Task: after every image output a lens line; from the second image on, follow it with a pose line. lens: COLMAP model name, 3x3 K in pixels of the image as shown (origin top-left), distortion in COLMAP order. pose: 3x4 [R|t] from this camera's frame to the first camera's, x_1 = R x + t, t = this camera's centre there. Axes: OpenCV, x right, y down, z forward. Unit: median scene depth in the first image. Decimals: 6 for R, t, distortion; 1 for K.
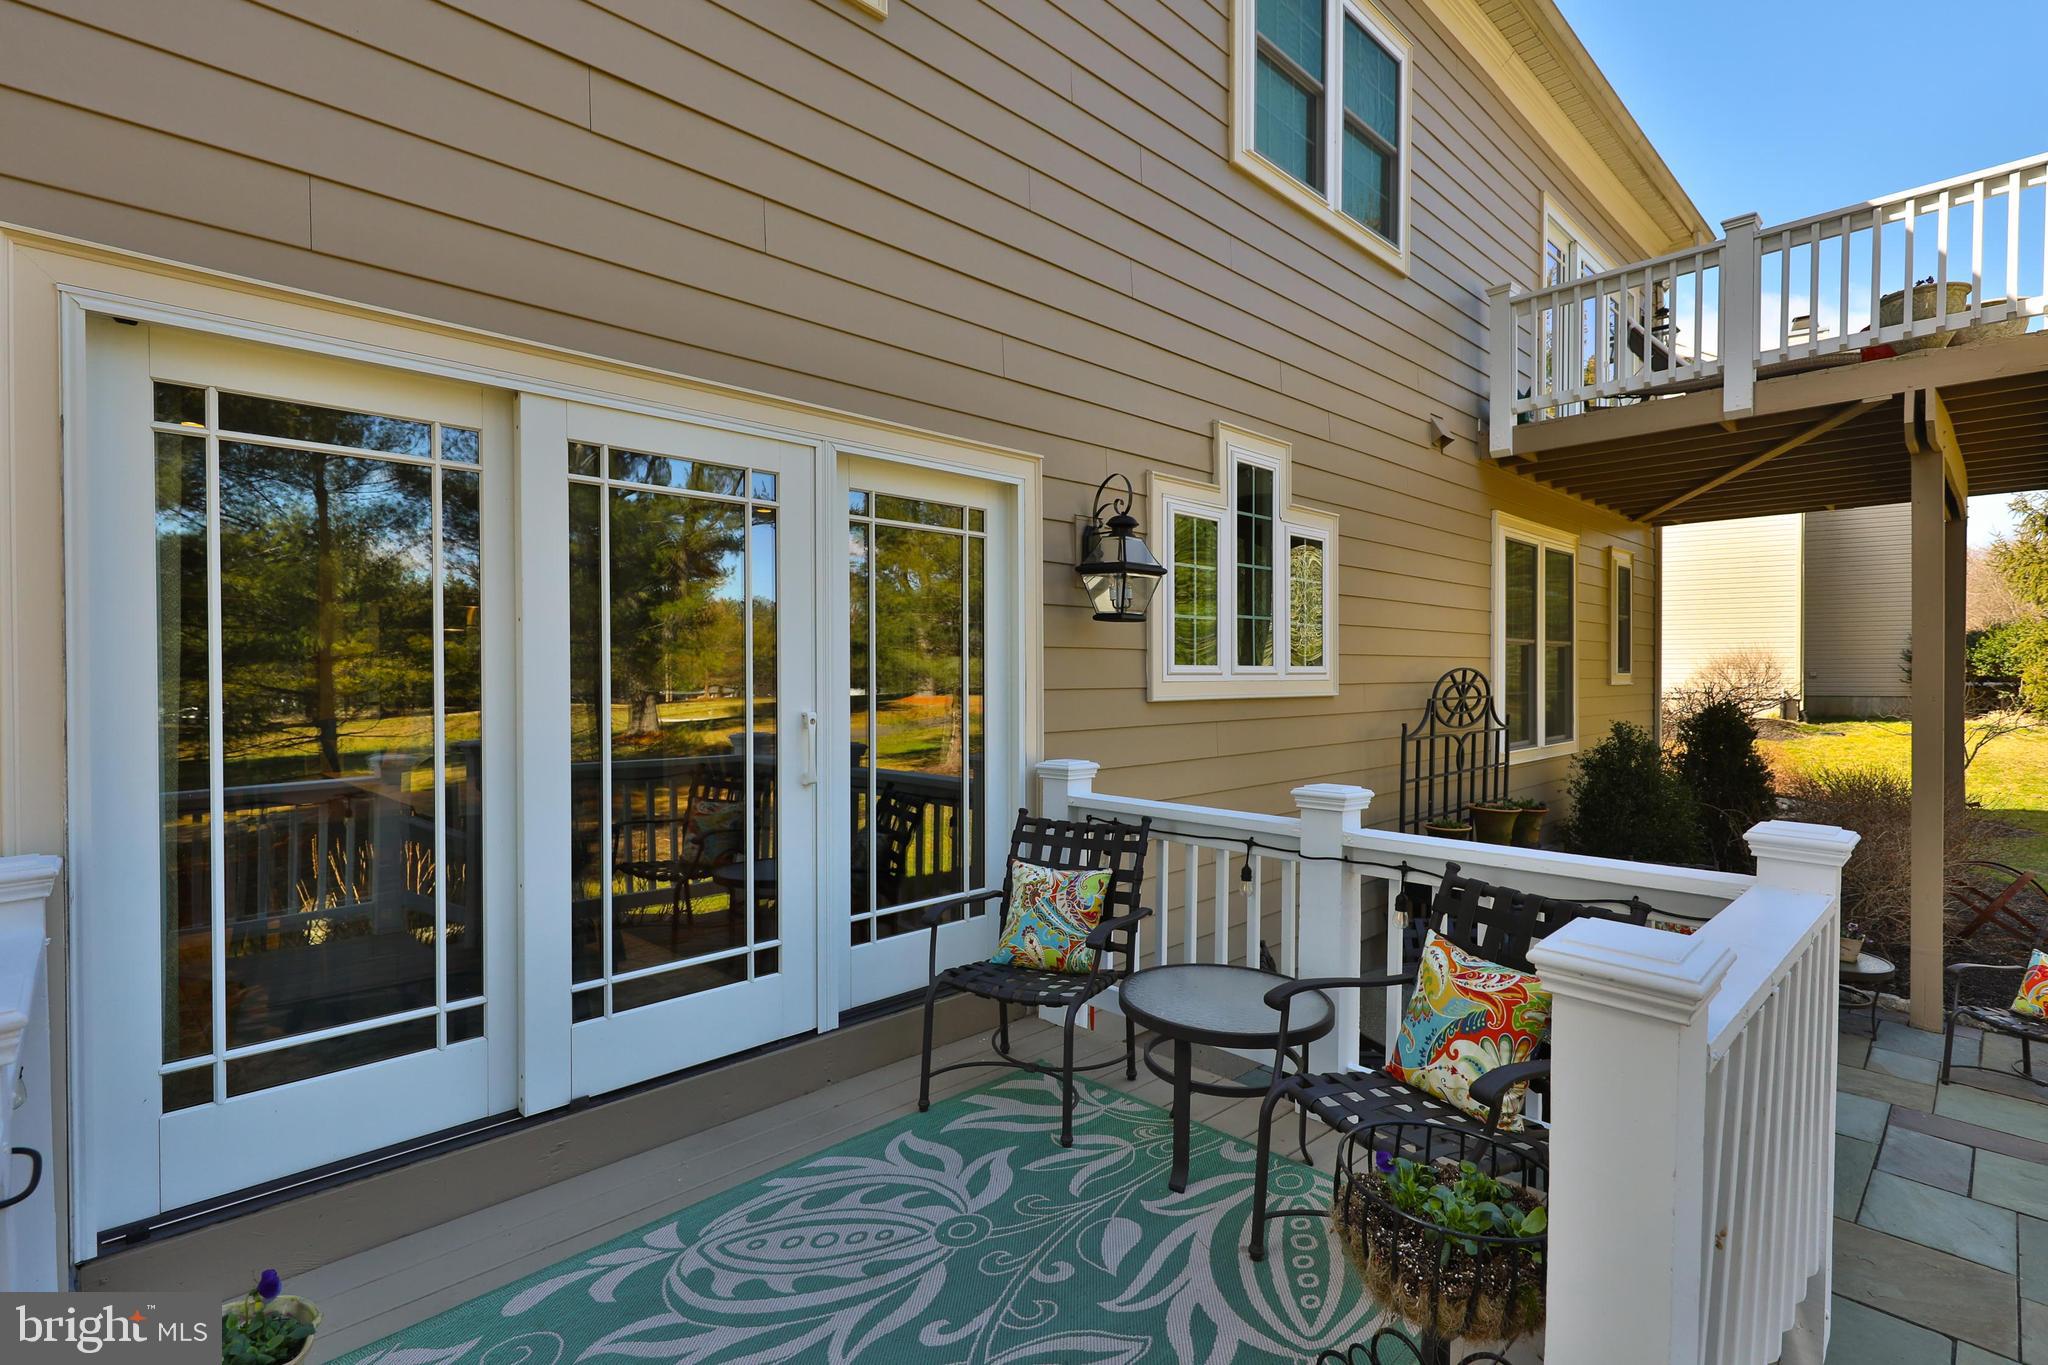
lens RADIAL K [[954.1, 0, 1012.9], [0, 954.1, 687.7], [0, 0, 1]] dist [0.000056, -0.000888]
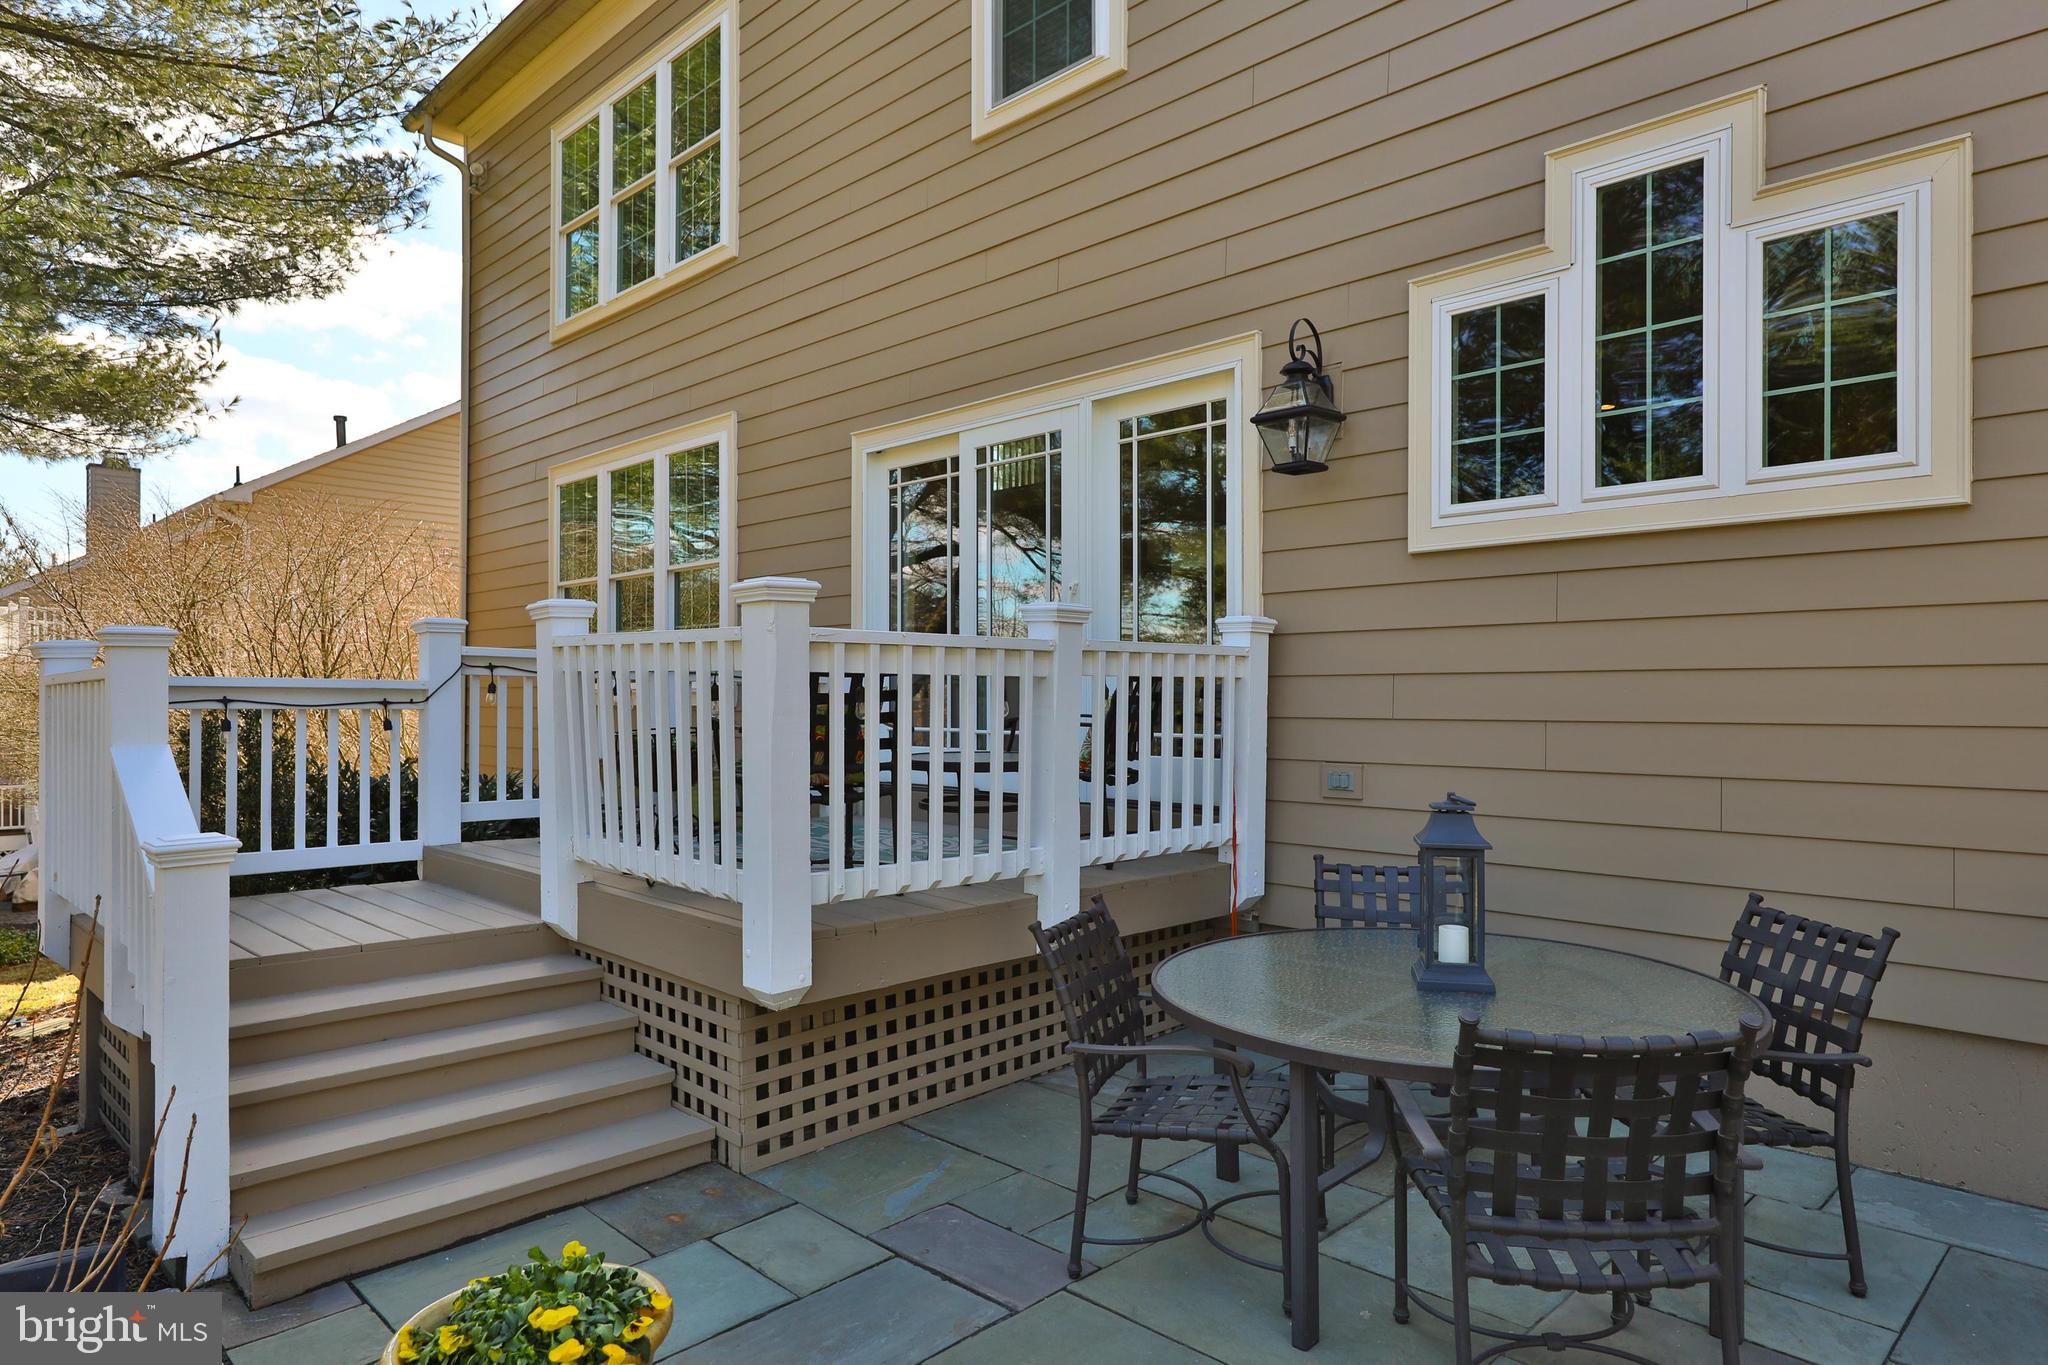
lens RADIAL K [[1179.8, 0, 1079.2], [0, 1179.8, 690.4], [0, 0, 1]] dist [0.002823, 0.000780]
pose [[0.053369, -0.005280, -0.998561, 0.810315], [-0.019072, 0.999798, -0.006305, 0.102465], [0.998393, 0.019381, 0.053258, 0.454895]]
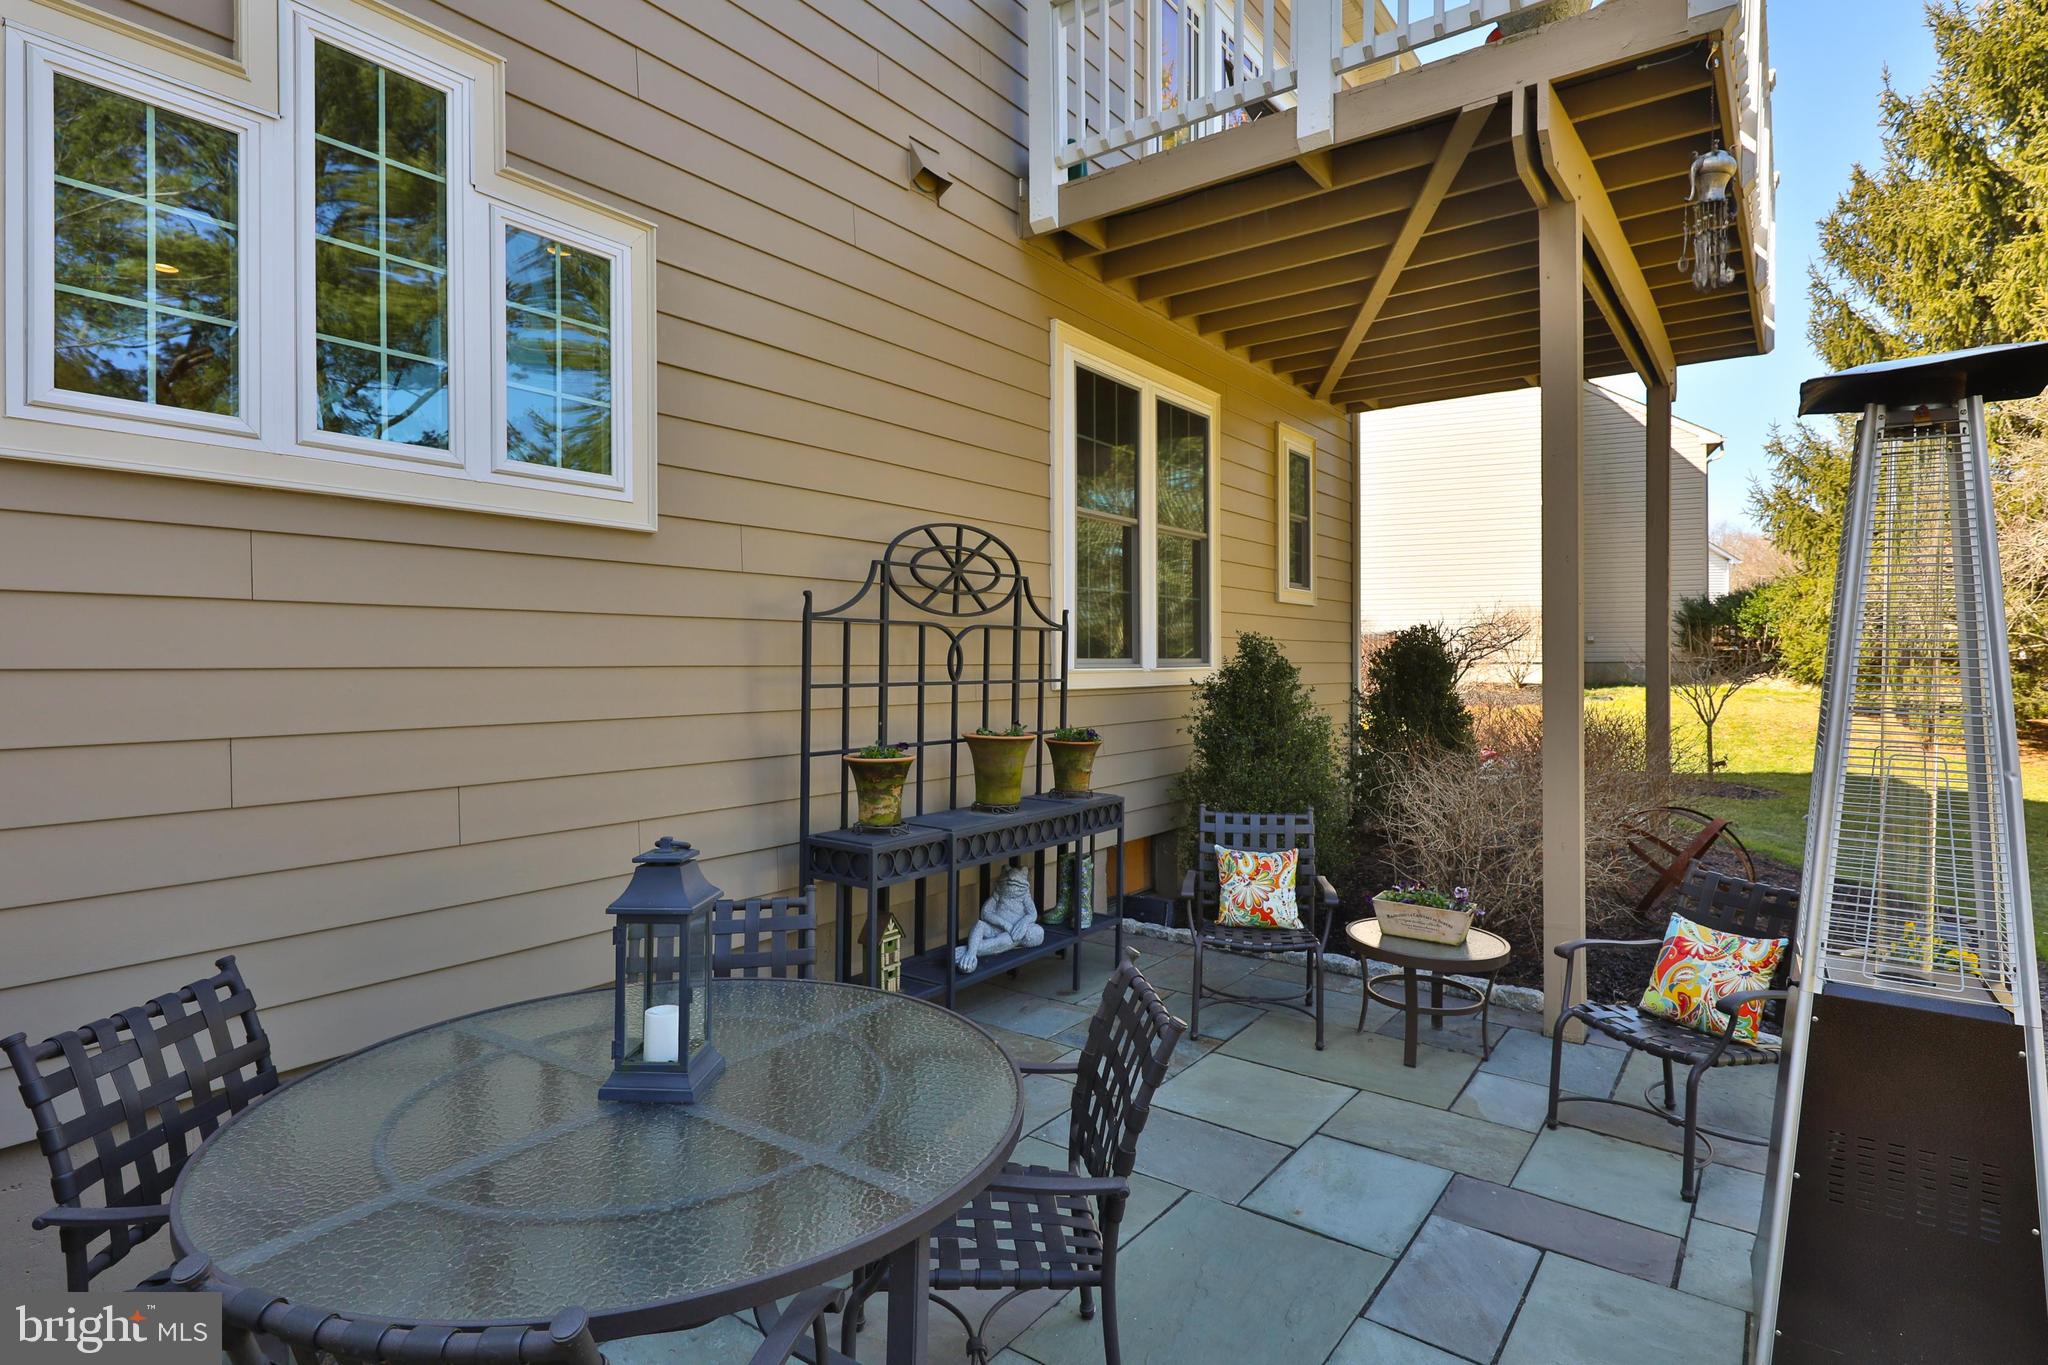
lens RADIAL K [[1072.1, 0, 1014.1], [0, 1072.1, 670.7], [0, 0, 1]] dist [0.007346, 0.001406]
pose [[0.984429, -0.001255, 0.175776, 0.388275], [0.002772, 0.999961, -0.008384, 0.088048], [-0.175759, 0.008741, 0.984394, 0.272255]]
